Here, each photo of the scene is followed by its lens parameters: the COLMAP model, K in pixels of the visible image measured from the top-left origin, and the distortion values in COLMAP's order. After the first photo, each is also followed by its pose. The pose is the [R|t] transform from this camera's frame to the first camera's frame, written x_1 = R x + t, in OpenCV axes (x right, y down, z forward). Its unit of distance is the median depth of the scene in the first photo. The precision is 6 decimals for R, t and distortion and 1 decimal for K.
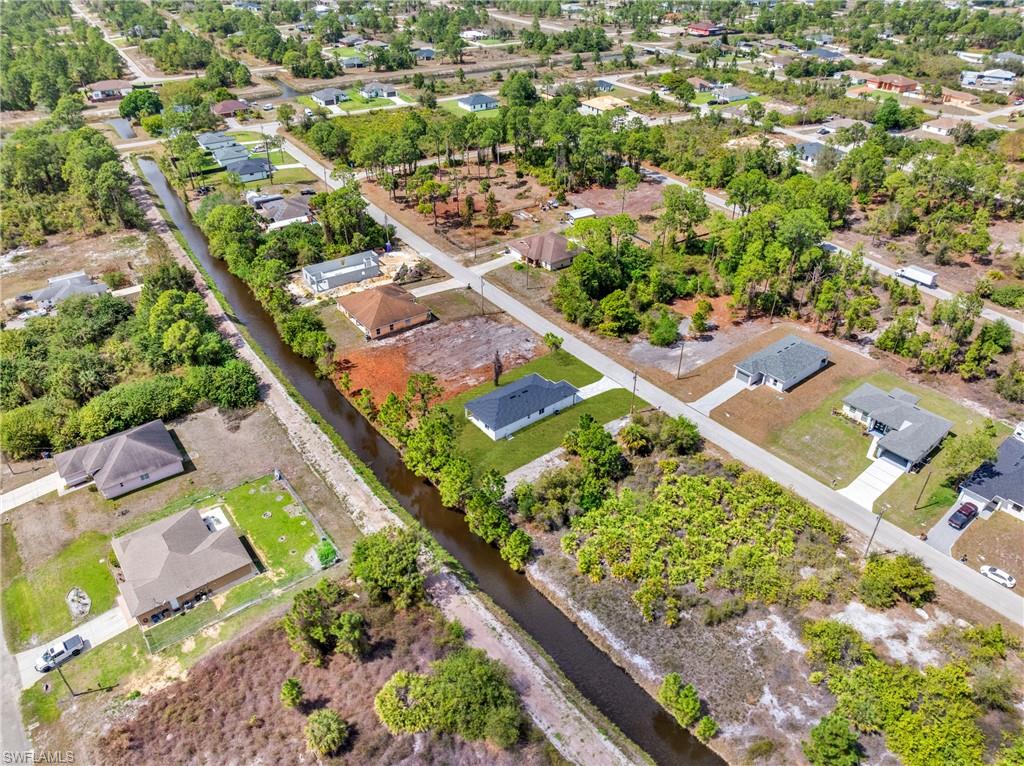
lens RADIAL K [[721.6, 0, 512.0], [0, 721.6, 383.0], [0, 0, 1]] dist [-0.034717, -0.002372]
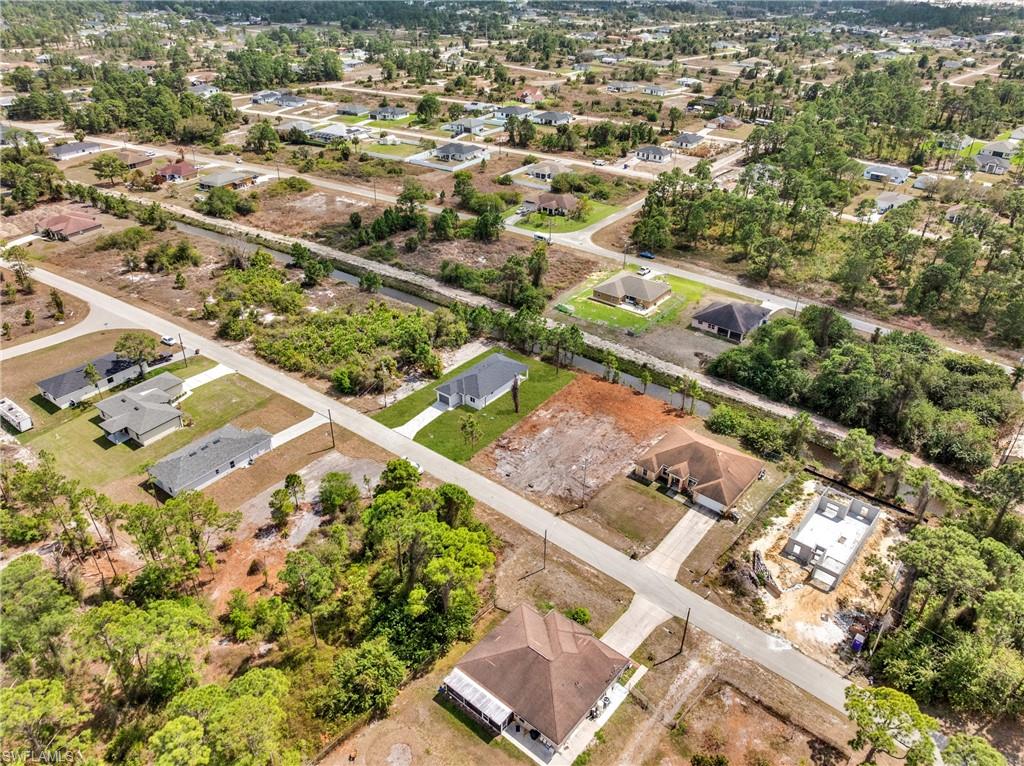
lens RADIAL K [[721.6, 0, 512.0], [0, 721.6, 383.0], [0, 0, 1]] dist [-0.034717, -0.002372]
pose [[-0.968740, 0.115709, -0.219441, 0.188800], [-0.151313, 0.425374, 0.892279, -0.855483], [0.196590, 0.897590, -0.394568, 1.260451]]
